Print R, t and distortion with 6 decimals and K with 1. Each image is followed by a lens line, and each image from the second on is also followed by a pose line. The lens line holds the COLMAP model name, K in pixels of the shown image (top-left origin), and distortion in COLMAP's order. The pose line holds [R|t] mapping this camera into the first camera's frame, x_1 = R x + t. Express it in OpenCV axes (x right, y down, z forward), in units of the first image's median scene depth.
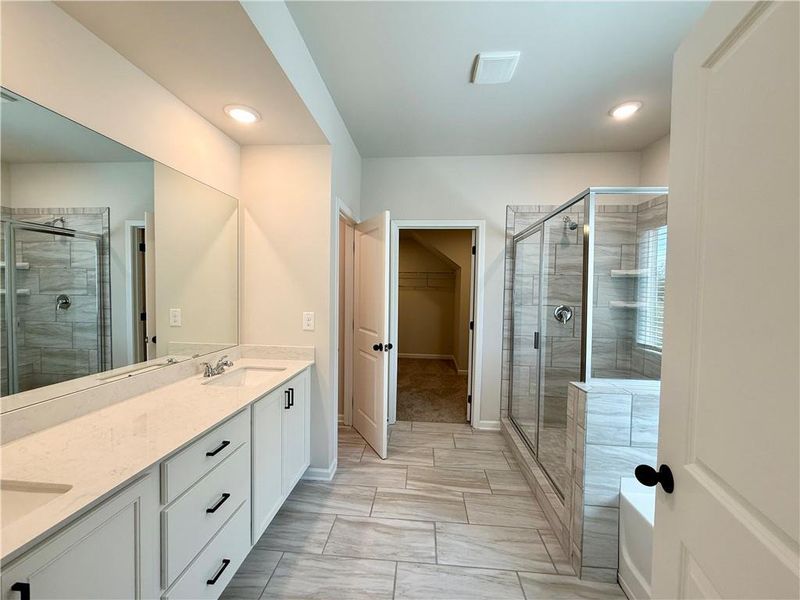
lens RADIAL K [[313.4, 0, 400.0], [0, 313.4, 300.0], [0, 0, 1]] dist [0.000405, 0.000190]
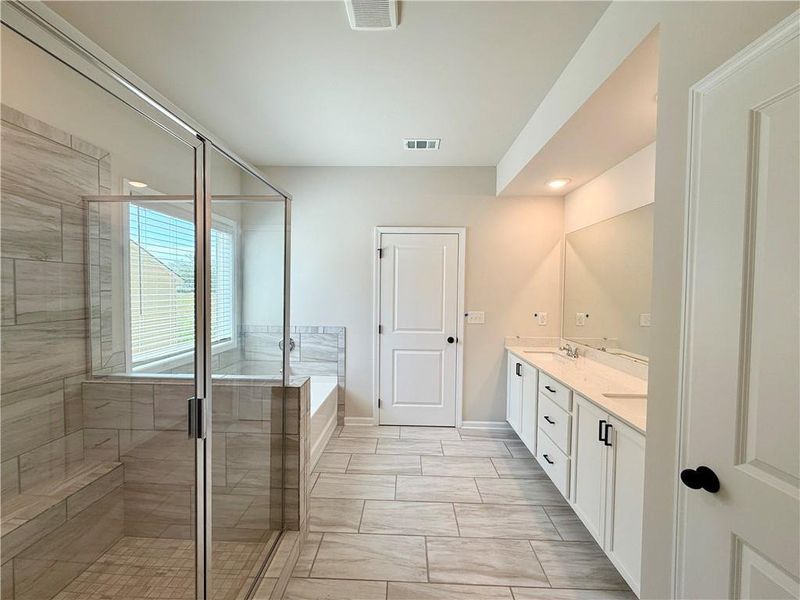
lens RADIAL K [[313.4, 0, 400.0], [0, 313.4, 300.0], [0, 0, 1]] dist [0.000405, 0.000190]
pose [[-0.998144, -0.029384, -0.053339, 0.282169], [-0.032632, 0.997600, 0.061069, -0.083993], [0.051417, 0.062697, -0.996707, 1.984851]]
